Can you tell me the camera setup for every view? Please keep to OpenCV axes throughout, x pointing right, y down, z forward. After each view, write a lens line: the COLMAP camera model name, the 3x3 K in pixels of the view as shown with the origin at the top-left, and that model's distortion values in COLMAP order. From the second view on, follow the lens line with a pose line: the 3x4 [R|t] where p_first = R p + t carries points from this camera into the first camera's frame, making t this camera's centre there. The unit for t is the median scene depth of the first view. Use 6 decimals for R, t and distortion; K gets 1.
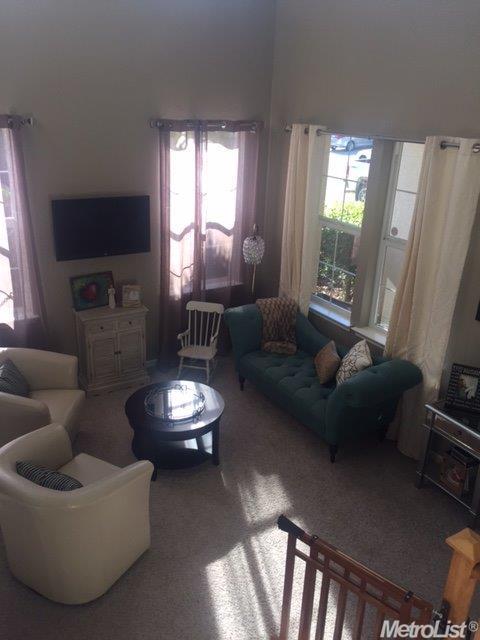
lens RADIAL K [[548.2, 0, 240.0], [0, 548.2, 320.0], [0, 0, 1]] dist [0.090565, -0.108578]
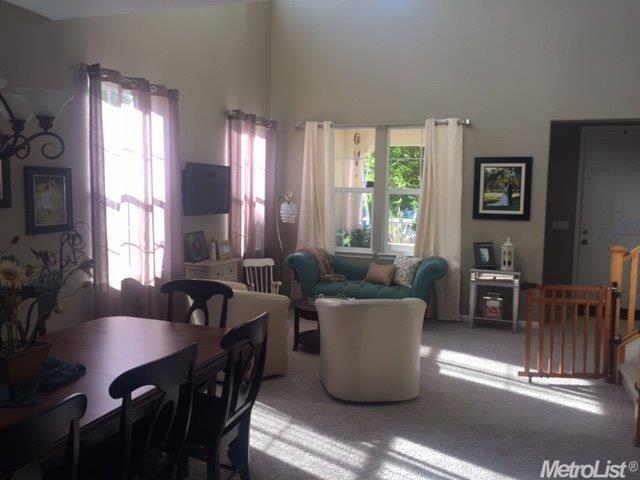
lens RADIAL K [[560.3, 0, 322.6], [0, 560.3, 225.0], [0, 0, 1]] dist [0.096399, -0.108092]
pose [[0.772558, -0.054395, 0.632610, -0.810812], [0.240389, 0.947216, -0.212122, 0.215650], [-0.587680, 0.315949, 0.744855, -0.016449]]
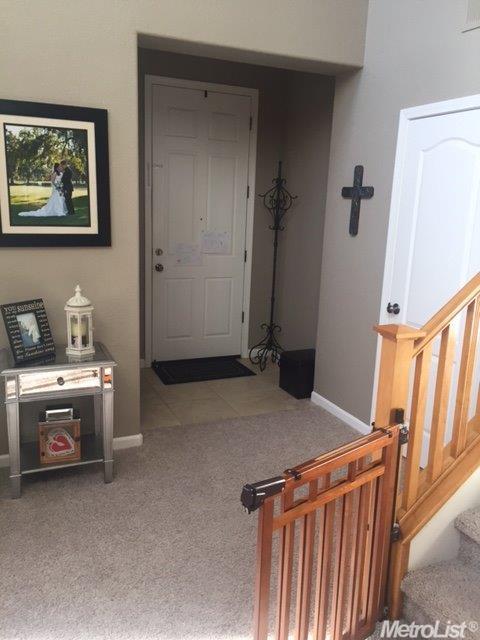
lens RADIAL K [[548.2, 0, 240.0], [0, 548.2, 320.0], [0, 0, 1]] dist [0.090565, -0.108578]
pose [[0.128226, -0.243847, 0.961300, -0.214178], [0.343708, 0.920155, 0.187564, 0.051180], [-0.930281, 0.306356, 0.201800, 0.440501]]
